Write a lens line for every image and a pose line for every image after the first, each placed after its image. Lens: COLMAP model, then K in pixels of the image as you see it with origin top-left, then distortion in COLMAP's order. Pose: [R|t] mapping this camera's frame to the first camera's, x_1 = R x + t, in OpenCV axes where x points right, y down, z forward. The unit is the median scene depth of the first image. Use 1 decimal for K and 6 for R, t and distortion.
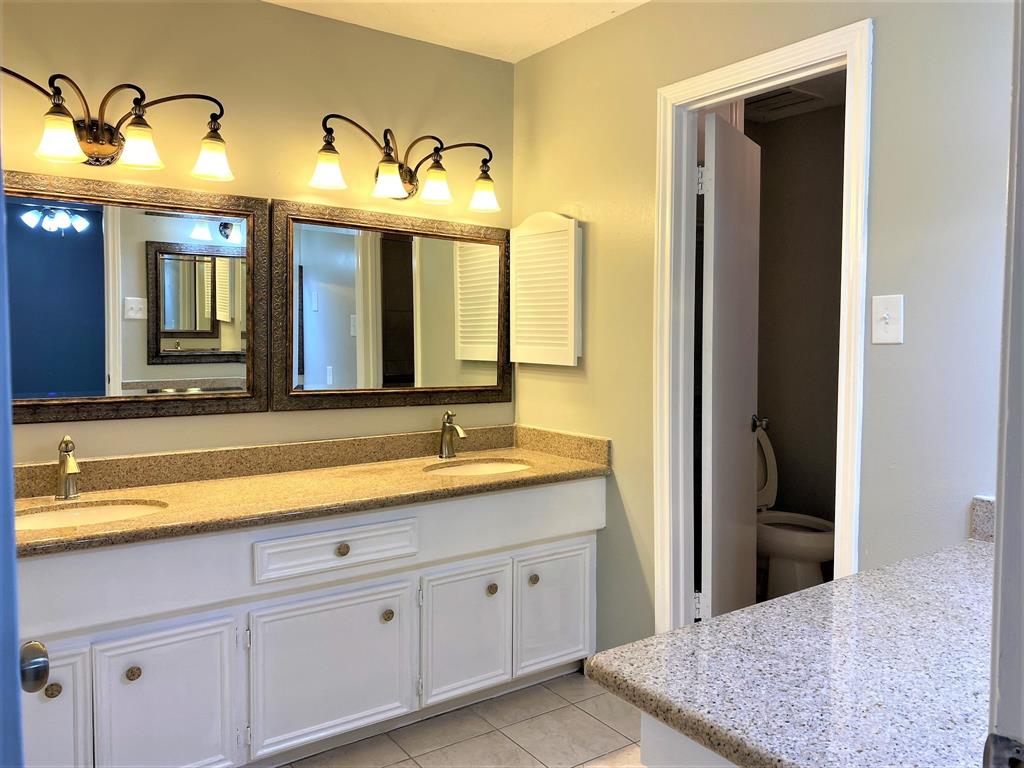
lens RADIAL K [[777.9, 0, 512.6], [0, 777.9, 371.1], [0, 0, 1]] dist [0.067509, -0.106411]
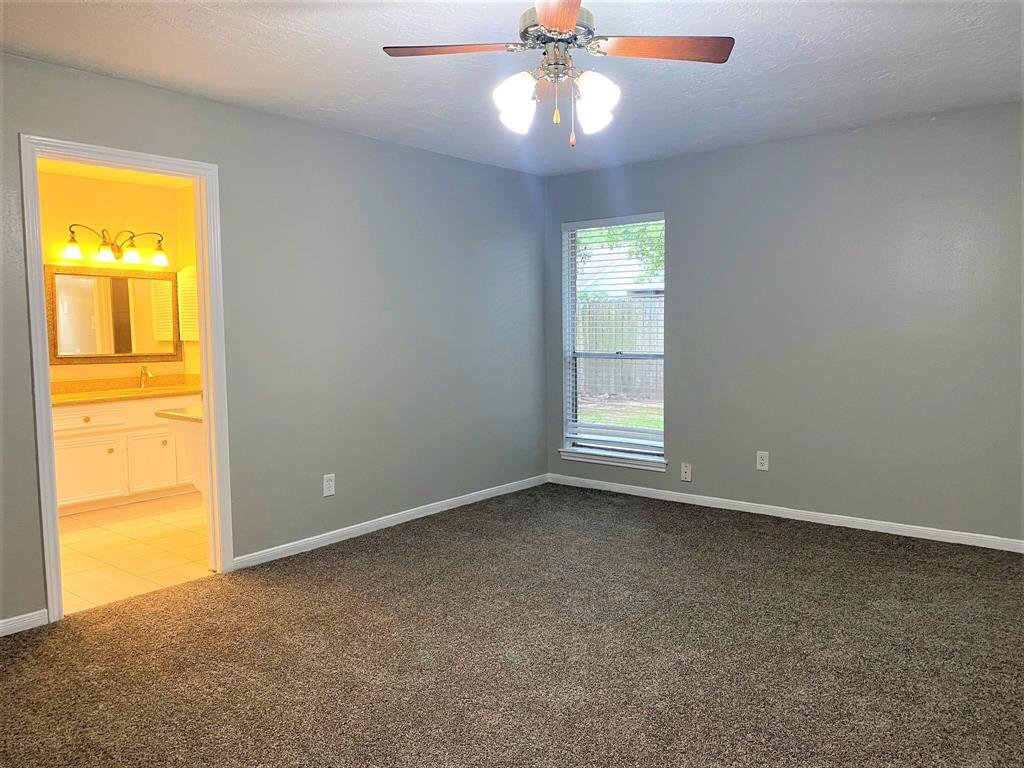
lens RADIAL K [[777.9, 0, 512.6], [0, 777.9, 371.1], [0, 0, 1]] dist [0.067509, -0.106411]
pose [[0.962411, -0.036615, 0.269120, 0.289686], [0.032125, 0.999262, 0.021070, 0.054643], [-0.269692, -0.011632, 0.962876, -1.223784]]
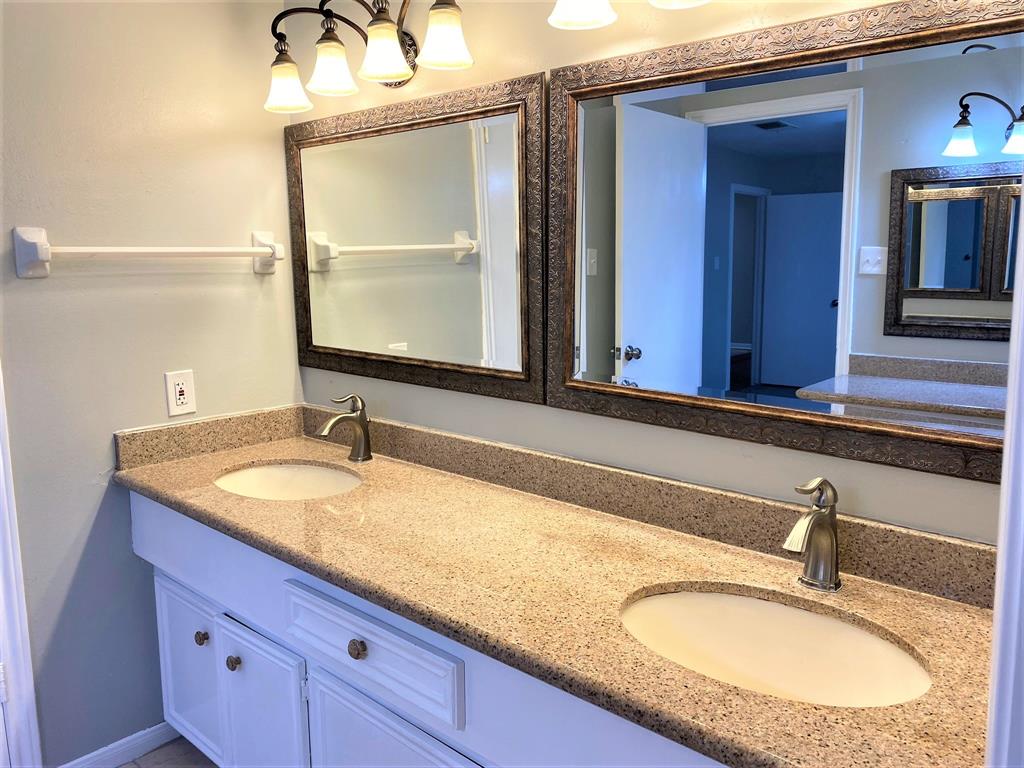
lens RADIAL K [[765.1, 0, 511.8], [0, 765.1, 380.8], [0, 0, 1]] dist [0.064127, -0.212429]
pose [[0.225521, 0.120344, -0.966777, 0.263913], [-0.064060, 0.992026, 0.108543, -0.032114], [0.972130, 0.037453, 0.231432, 0.709669]]
